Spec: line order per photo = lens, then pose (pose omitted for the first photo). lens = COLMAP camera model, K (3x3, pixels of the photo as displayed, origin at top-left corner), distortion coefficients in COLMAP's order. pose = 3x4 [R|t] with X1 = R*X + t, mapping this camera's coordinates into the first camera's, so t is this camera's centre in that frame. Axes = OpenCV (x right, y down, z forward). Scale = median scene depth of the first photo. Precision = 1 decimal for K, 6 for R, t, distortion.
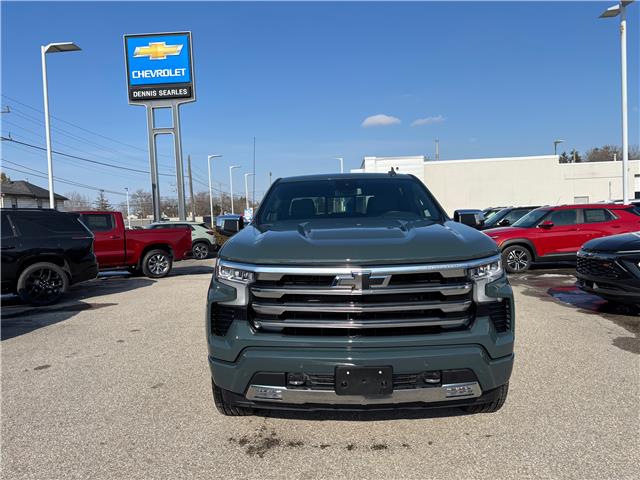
lens RADIAL K [[482.0, 0, 320.0], [0, 482.0, 240.0], [0, 0, 1]] dist [0.007635, -0.003912]
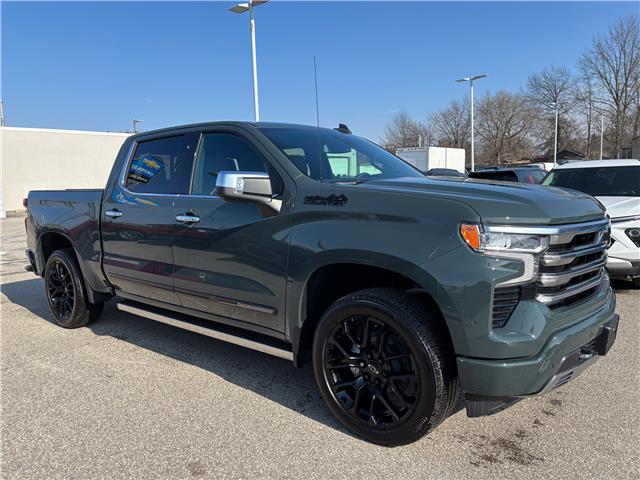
lens RADIAL K [[482.0, 0, 320.0], [0, 482.0, 240.0], [0, 0, 1]] dist [0.007635, -0.003912]
pose [[0.630281, -0.077838, 0.772455, -0.876703], [0.045882, 0.996957, 0.063024, 0.005349], [-0.775010, -0.004281, 0.631934, 0.699234]]
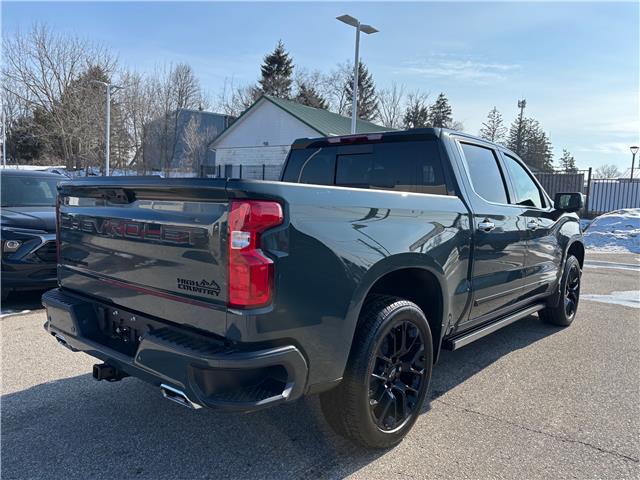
lens RADIAL K [[482.0, 0, 320.0], [0, 482.0, 240.0], [0, 0, 1]] dist [0.007635, -0.003912]
pose [[-0.767141, -0.052749, 0.639307, -0.610975], [0.013177, 0.995107, 0.097919, -0.090360], [-0.641344, 0.083542, -0.762692, 3.149528]]
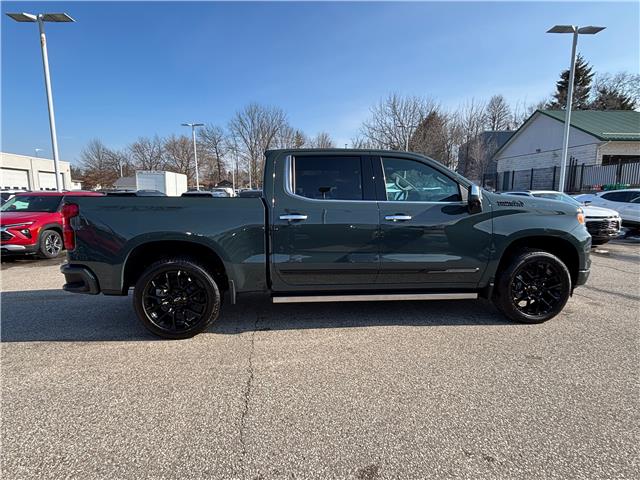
lens RADIAL K [[335.7, 0, 316.3], [0, 335.7, 240.9], [0, 0, 1]] dist [-0.001318, -0.001954]
pose [[-0.096763, -0.099517, 0.990320, -1.271385], [0.051252, 0.993171, 0.104811, -0.042037], [-0.993987, 0.060898, -0.091001, 2.051428]]
